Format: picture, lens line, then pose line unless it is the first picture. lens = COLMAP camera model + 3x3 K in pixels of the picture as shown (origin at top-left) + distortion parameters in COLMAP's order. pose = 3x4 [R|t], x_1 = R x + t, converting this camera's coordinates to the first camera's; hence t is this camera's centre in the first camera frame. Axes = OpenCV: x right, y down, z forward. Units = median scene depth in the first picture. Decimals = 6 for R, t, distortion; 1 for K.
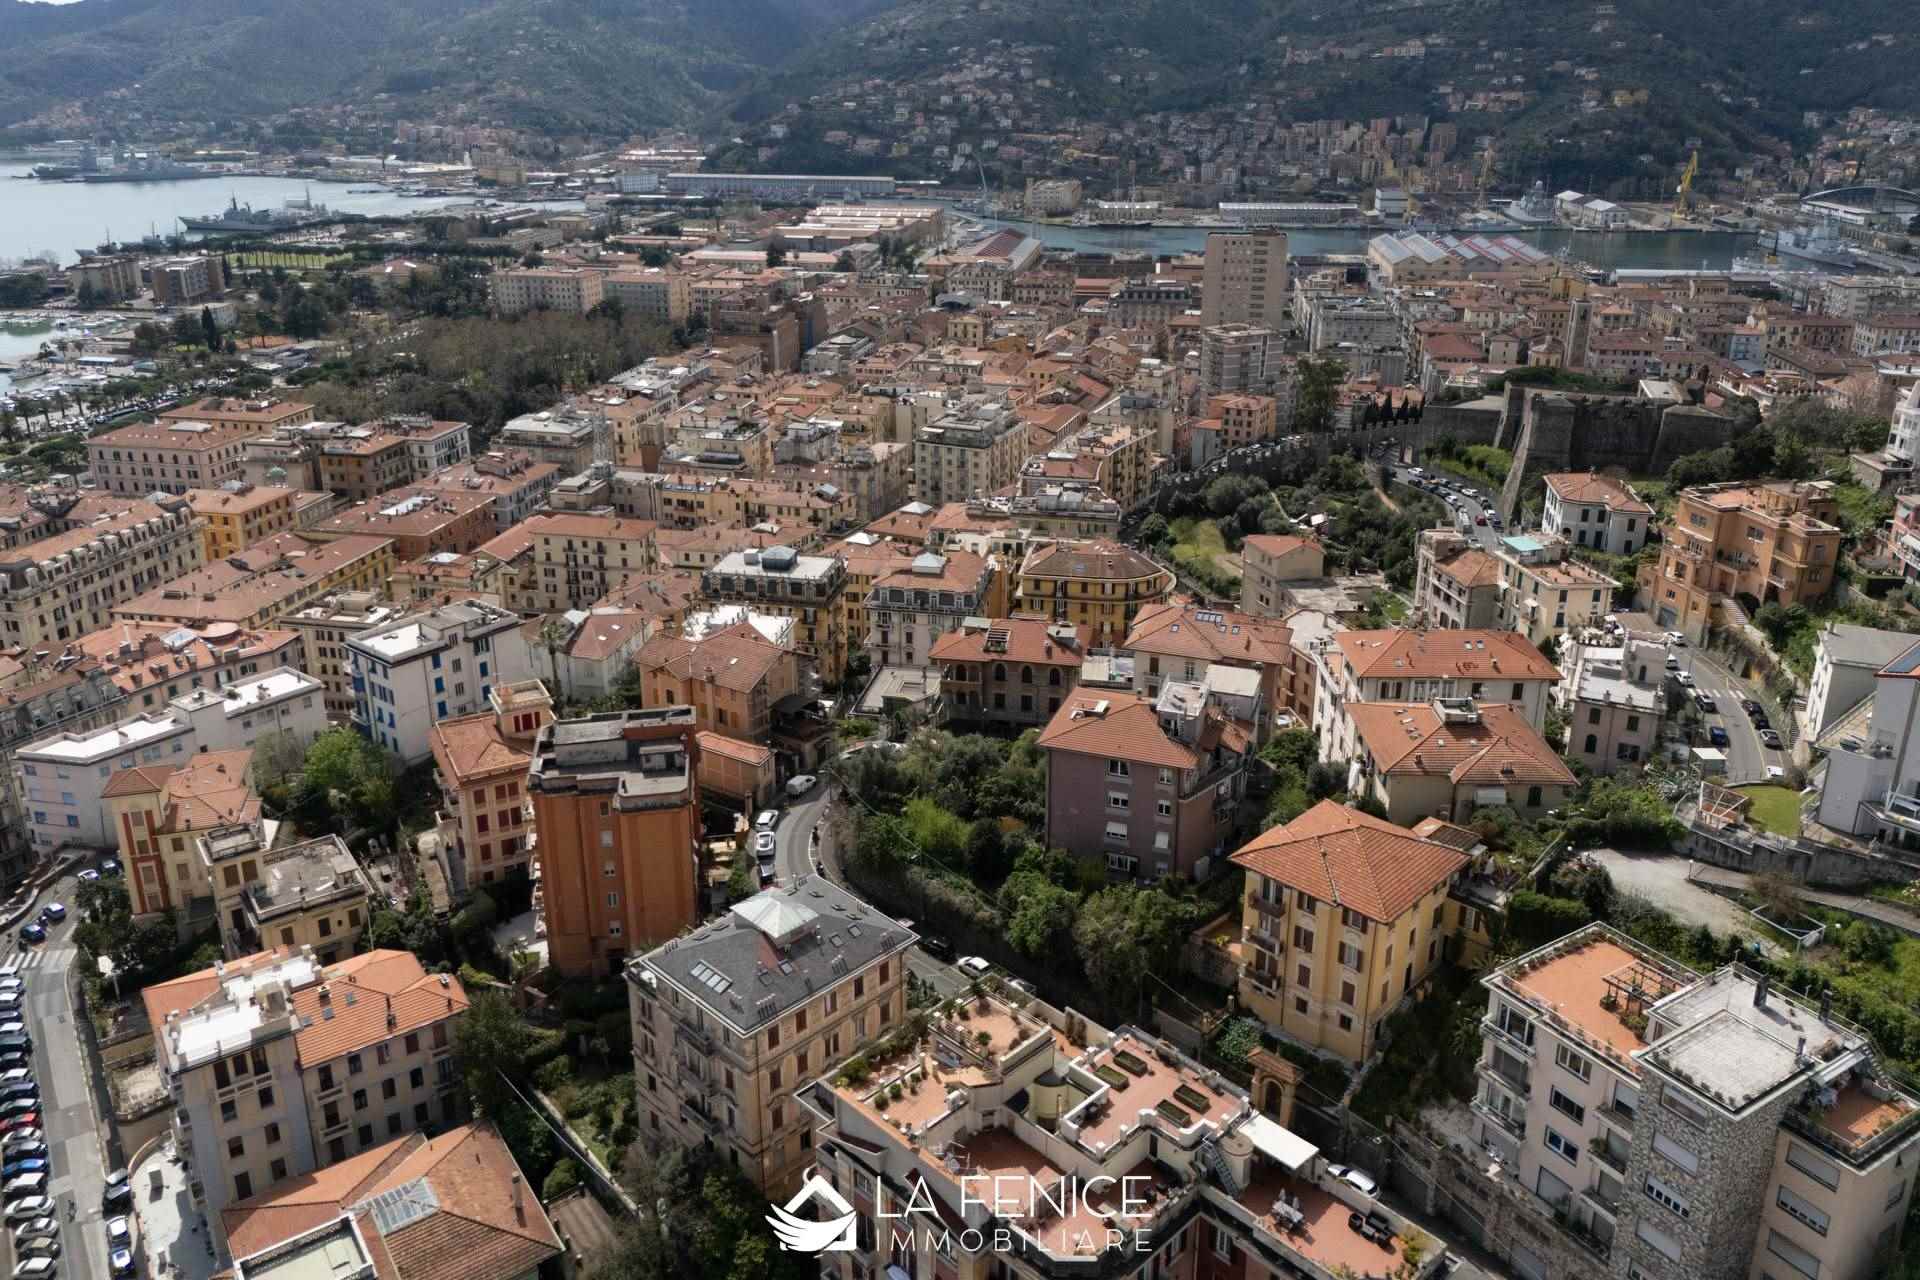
lens RADIAL K [[1418.3, 0, 969.2], [0, 1418.3, 559.2], [0, 0, 1]] dist [0.069493, -0.069007]
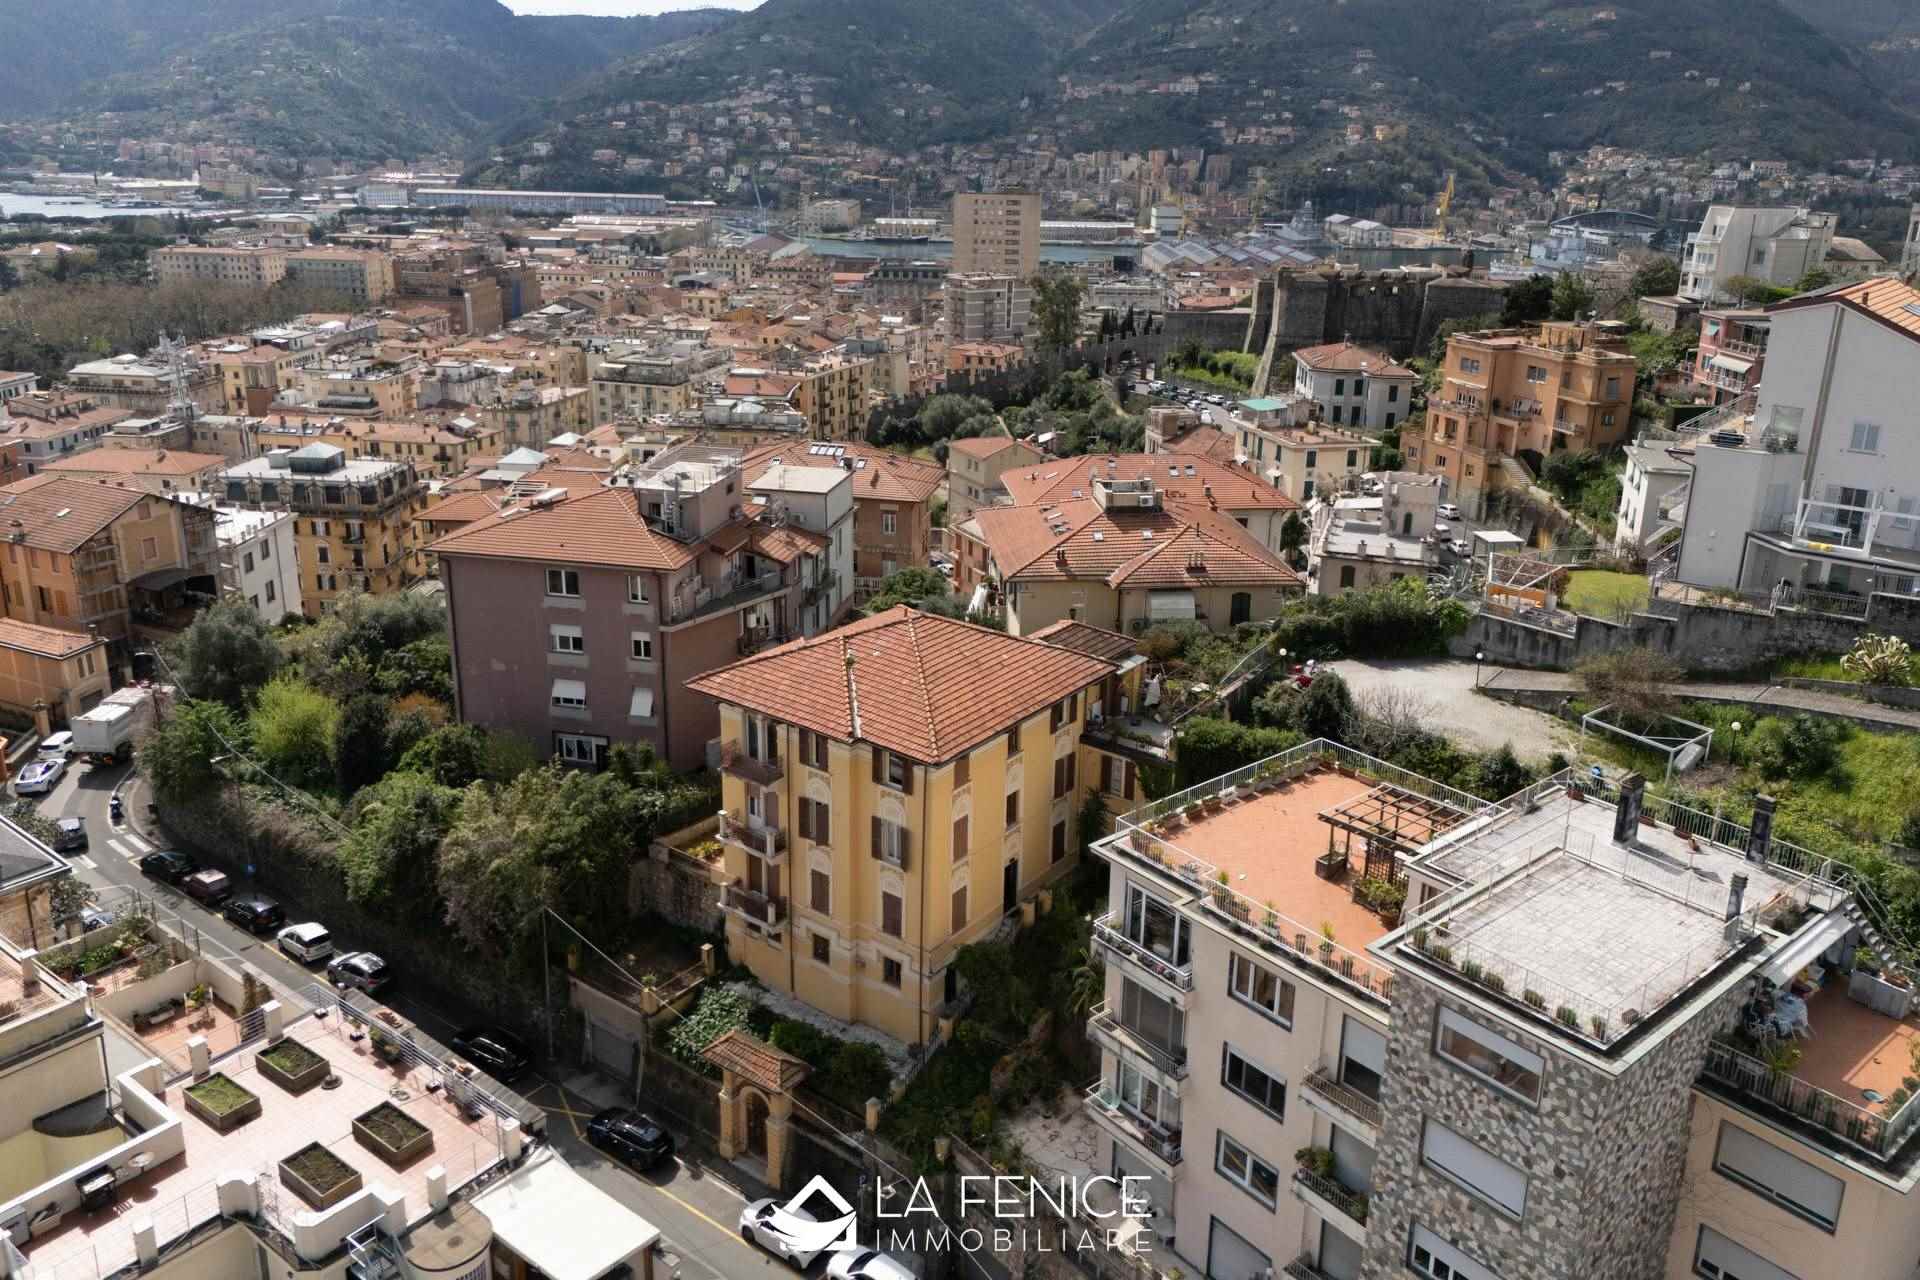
lens RADIAL K [[1418.3, 0, 969.2], [0, 1418.3, 559.2], [0, 0, 1]] dist [0.069493, -0.069007]
pose [[0.990871, -0.020887, 0.133186, 0.108285], [0.025745, 0.999061, -0.034854, 0.090966], [-0.132333, 0.037965, 0.990478, 0.221443]]
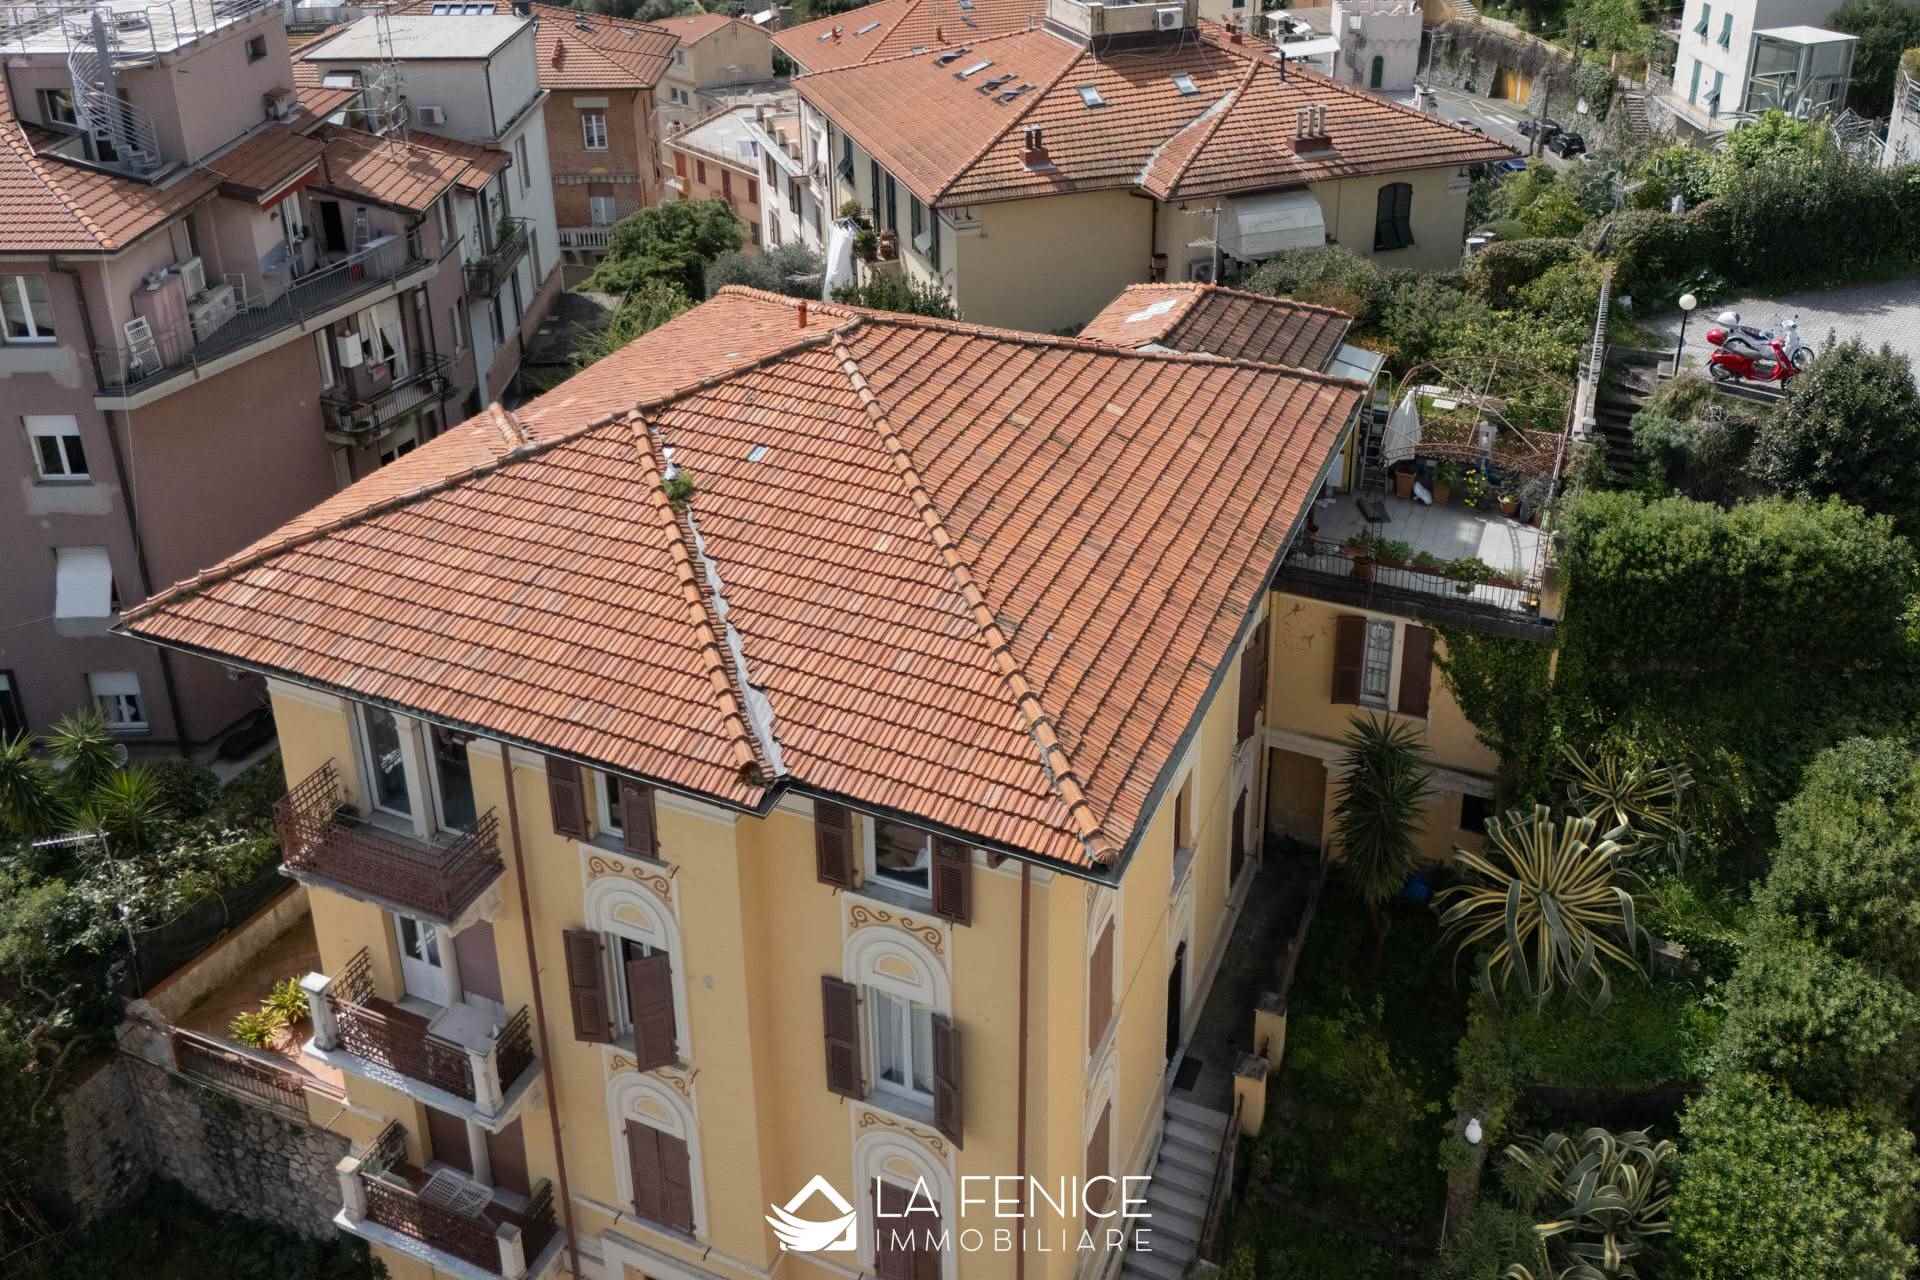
lens RADIAL K [[1554.3, 0, 976.7], [0, 1554.3, 403.3], [0, 0, 1]] dist [0.083795, -0.140252]
pose [[0.934798, -0.152712, 0.320675, 0.109059], [0.123470, 0.986260, 0.109752, 0.087826], [-0.333030, -0.063002, 0.940809, 0.396066]]
